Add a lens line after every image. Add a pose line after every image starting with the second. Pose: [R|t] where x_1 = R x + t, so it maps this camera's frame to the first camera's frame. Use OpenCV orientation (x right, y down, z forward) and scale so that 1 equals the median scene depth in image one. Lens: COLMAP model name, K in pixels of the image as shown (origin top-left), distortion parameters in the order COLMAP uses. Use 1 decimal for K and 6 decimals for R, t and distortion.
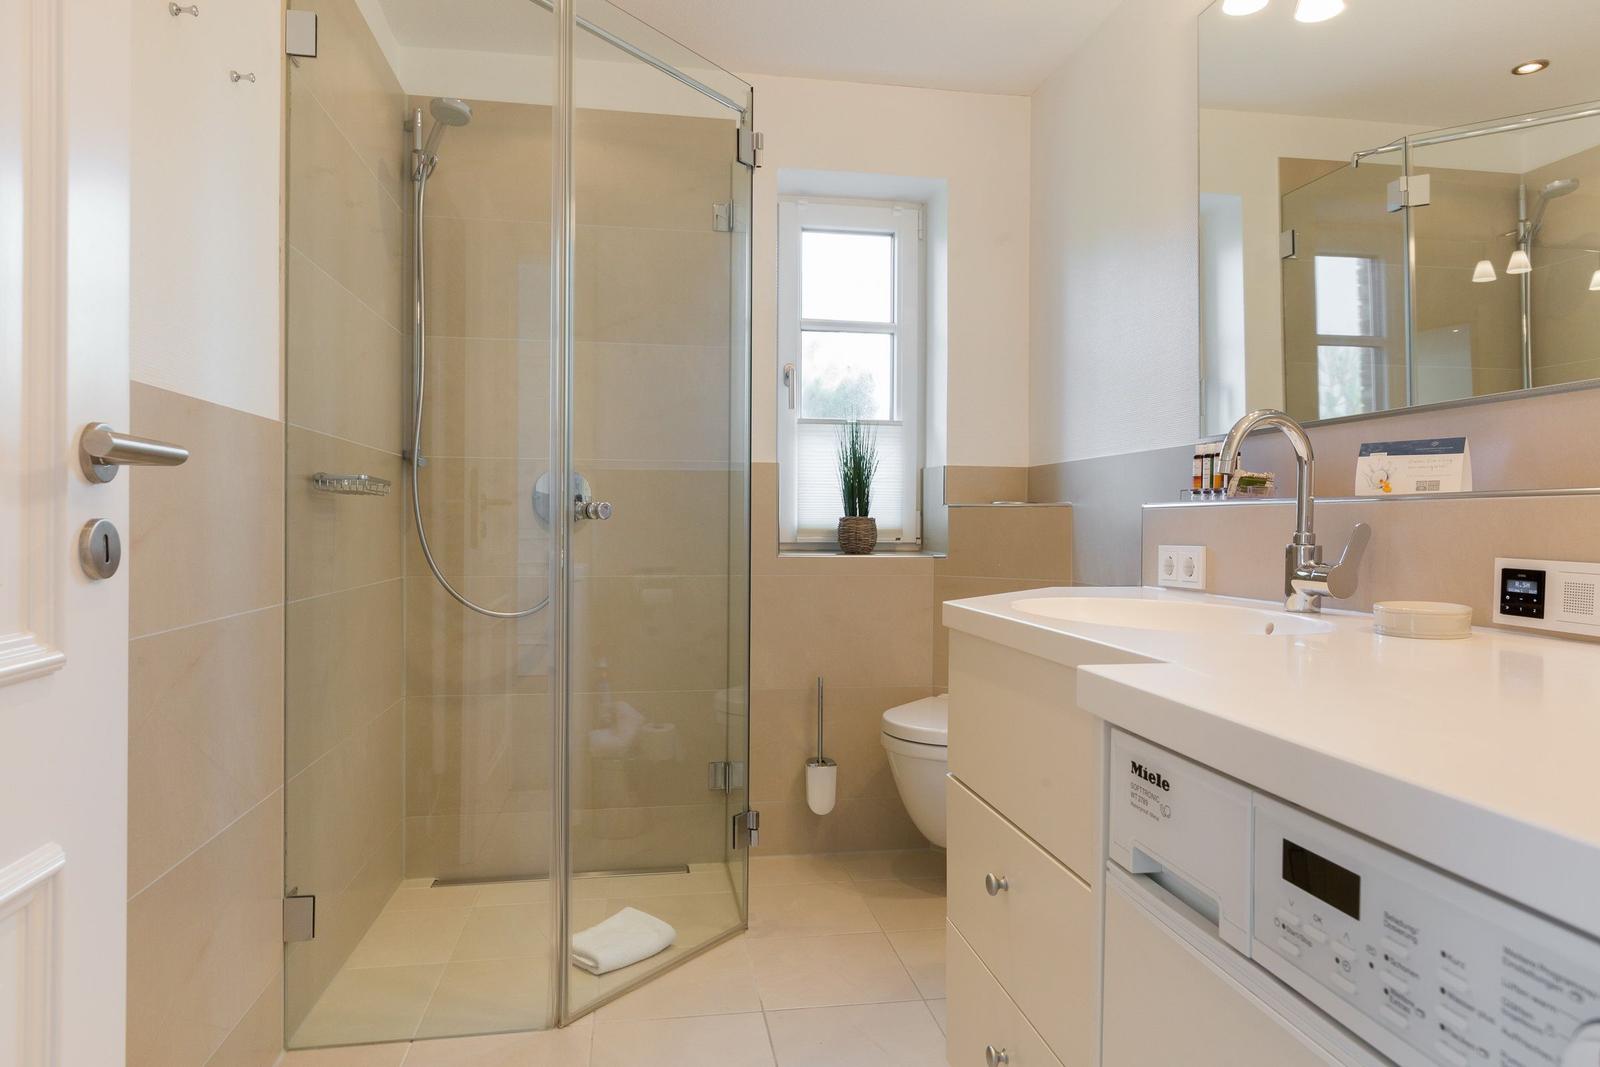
lens RADIAL K [[742.9, 0, 787.5], [0, 742.9, 523.9], [0, 0, 1]] dist [-0.000772, 0.000319]
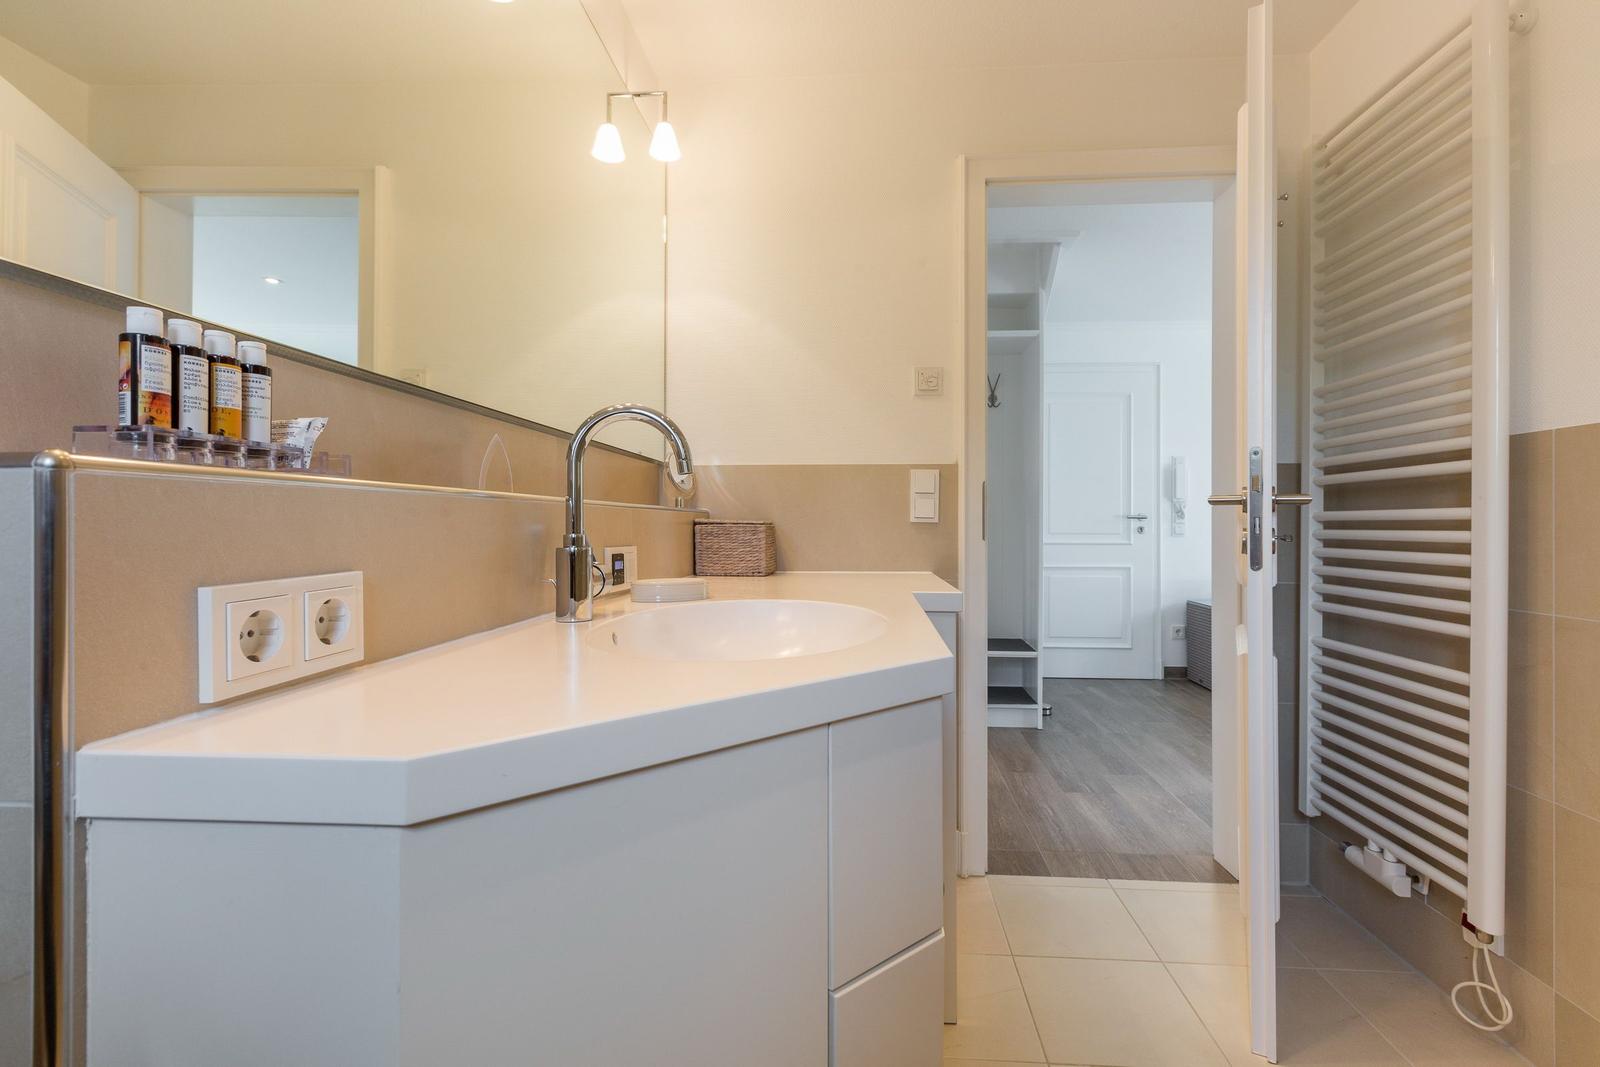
lens RADIAL K [[742.9, 0, 787.5], [0, 742.9, 523.9], [0, 0, 1]] dist [-0.000772, 0.000319]
pose [[-0.972907, -0.003351, 0.231172, 0.163777], [-0.002606, 0.999990, 0.003527, -0.002808], [-0.231182, 0.002829, -0.972907, 1.312496]]
